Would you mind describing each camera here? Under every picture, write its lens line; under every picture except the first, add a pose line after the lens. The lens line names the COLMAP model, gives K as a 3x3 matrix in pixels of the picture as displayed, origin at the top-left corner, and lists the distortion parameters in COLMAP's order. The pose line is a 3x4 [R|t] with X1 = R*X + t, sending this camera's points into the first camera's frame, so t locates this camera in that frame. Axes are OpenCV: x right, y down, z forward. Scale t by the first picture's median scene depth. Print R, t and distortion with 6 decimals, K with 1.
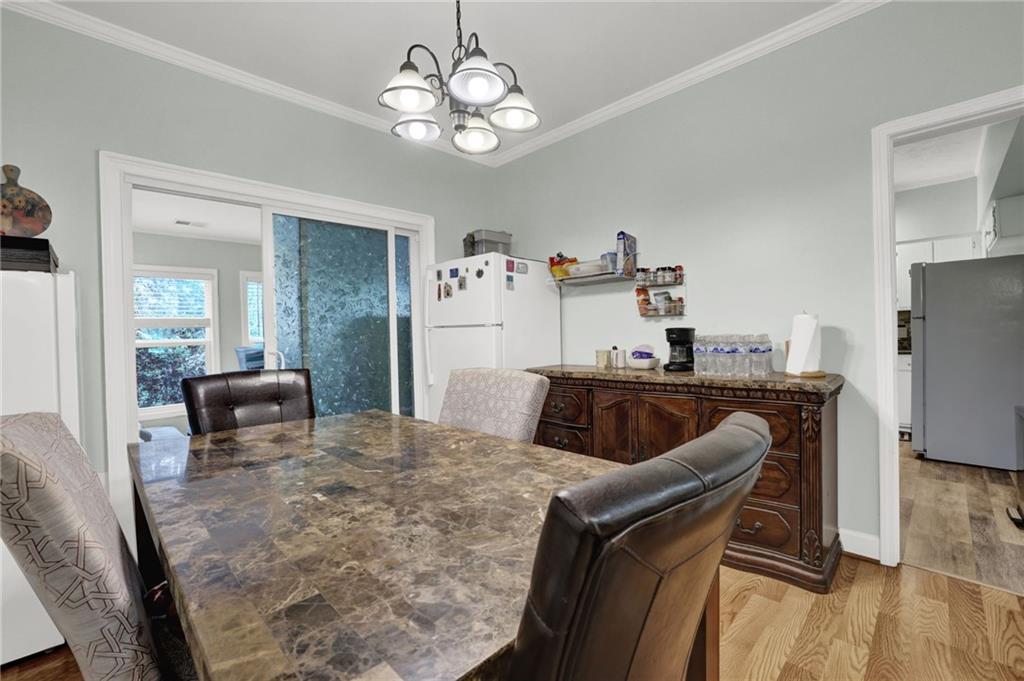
lens RADIAL K [[442.2, 0, 511.9], [0, 442.2, 331.0], [0, 0, 1]] dist [-0.043967, 0.016838]
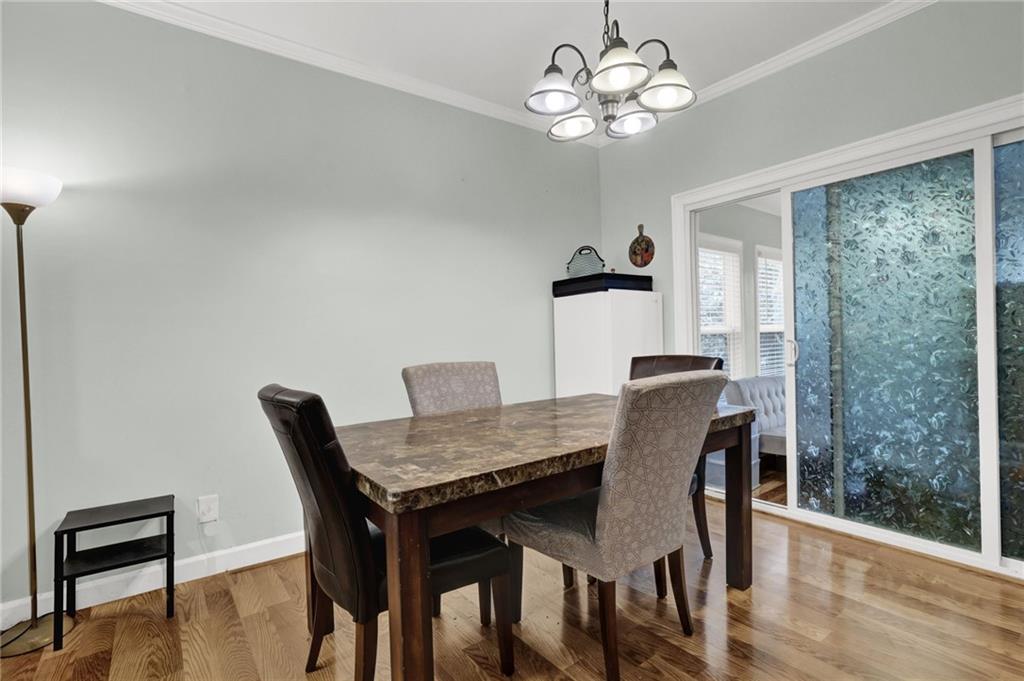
lens RADIAL K [[485.3, 0, 514.7], [0, 485.3, 339.2], [0, 0, 1]] dist [-0.001156, 0.009892]
pose [[-0.123168, 0.036981, -0.991697, 0.543240], [0.038091, 0.998745, 0.032513, -0.010469], [0.991654, -0.033770, -0.124422, 0.491820]]
